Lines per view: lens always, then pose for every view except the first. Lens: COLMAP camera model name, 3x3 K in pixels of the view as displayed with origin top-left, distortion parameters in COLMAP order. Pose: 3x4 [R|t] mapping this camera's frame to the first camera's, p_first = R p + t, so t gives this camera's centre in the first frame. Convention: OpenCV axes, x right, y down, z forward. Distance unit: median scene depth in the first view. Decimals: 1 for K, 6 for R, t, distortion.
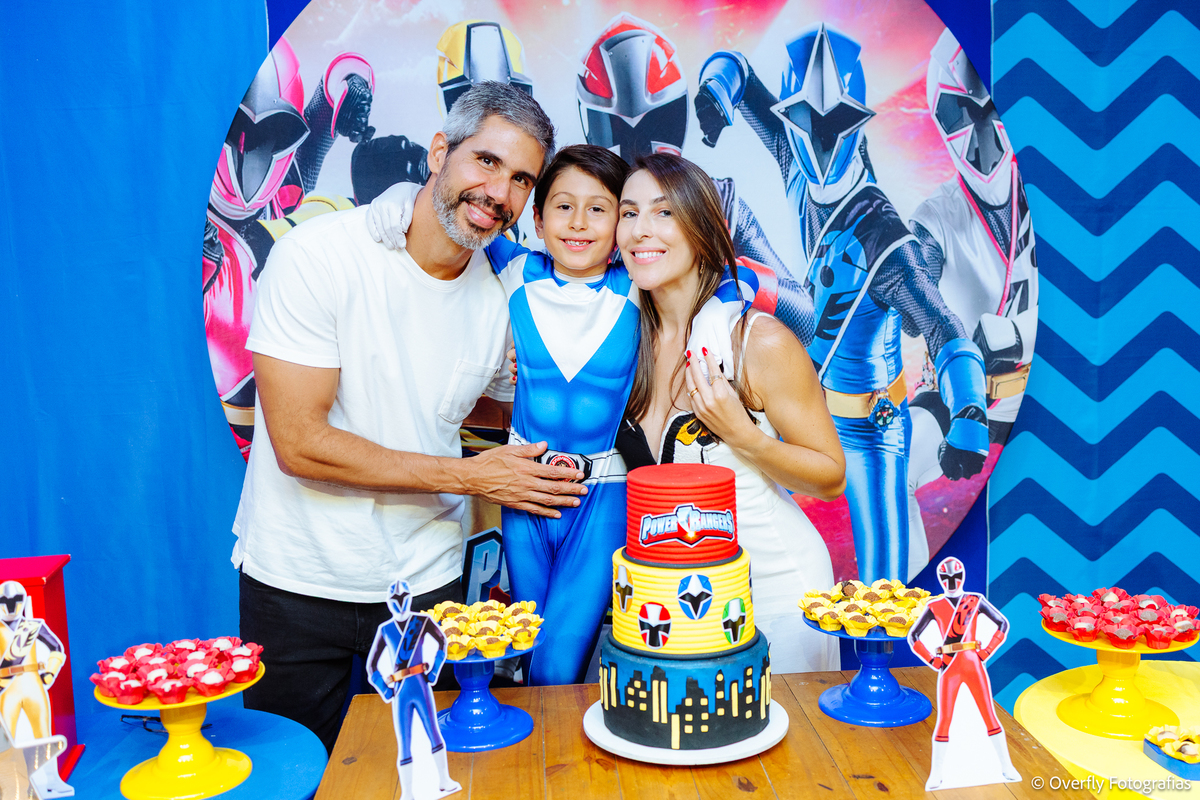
lens RADIAL K [[1235.3, 0, 627.9], [0, 1235.3, 371.7], [0, 0, 1]] dist [0.016753, -0.004727]
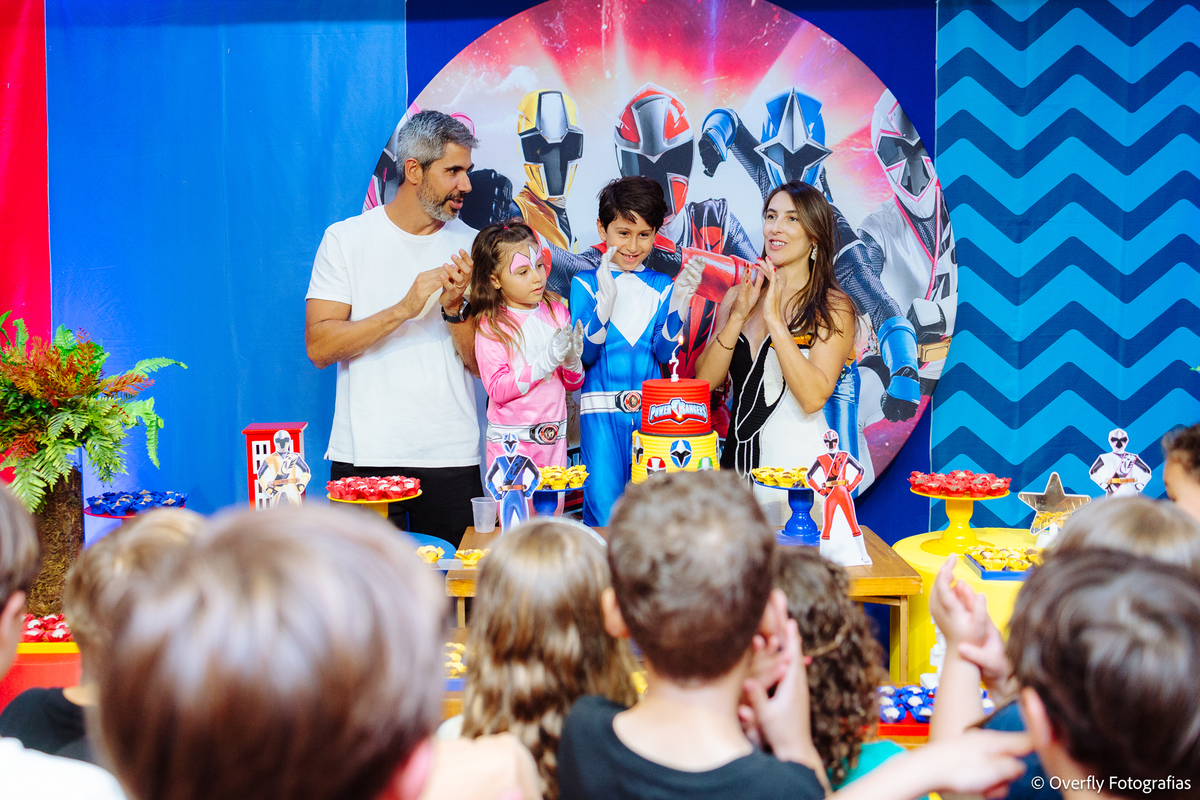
lens RADIAL K [[1404.6, 0, 529.3], [0, 1404.6, 319.1], [0, 0, 1]] dist [0.224445, -0.582840]
pose [[0.994813, 0.011293, -0.101093, 0.026984], [-0.017136, 0.998220, -0.057125, 0.073797], [0.100268, 0.058561, 0.993236, -0.598767]]
